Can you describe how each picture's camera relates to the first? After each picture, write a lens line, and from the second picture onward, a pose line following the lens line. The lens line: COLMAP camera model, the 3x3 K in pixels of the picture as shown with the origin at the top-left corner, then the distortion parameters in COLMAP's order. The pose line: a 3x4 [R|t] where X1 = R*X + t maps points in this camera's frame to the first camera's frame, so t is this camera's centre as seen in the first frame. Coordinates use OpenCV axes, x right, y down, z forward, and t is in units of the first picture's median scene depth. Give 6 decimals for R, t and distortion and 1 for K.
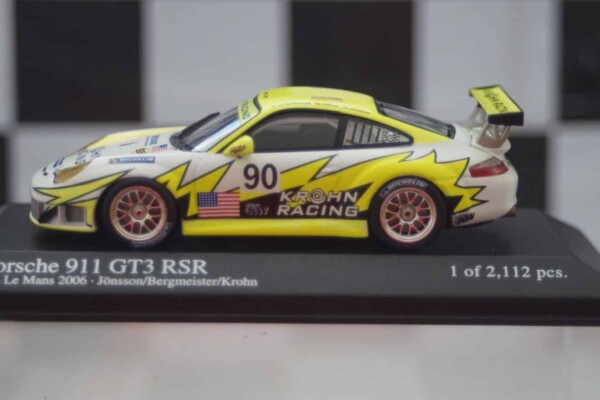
lens RADIAL K [[1813.0, 0, 299.3], [0, 1813.0, 200.0], [0, 0, 1]] dist [0.017665, 0.000000]
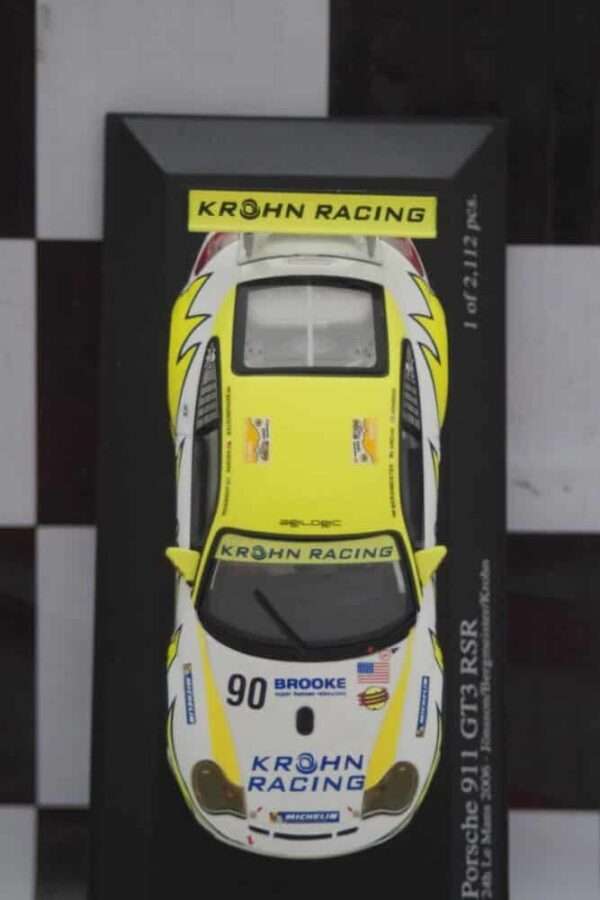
lens RADIAL K [[2719.5, 0, 300.1], [0, 2719.5, 449.0], [0, 0, 1]] dist [0.017665, 0.000000]
pose [[0.010703, -0.988099, 0.153443, -0.164836], [0.086515, 0.153792, 0.984308, -1.195367], [-0.996193, 0.002740, 0.087132, 0.970895]]
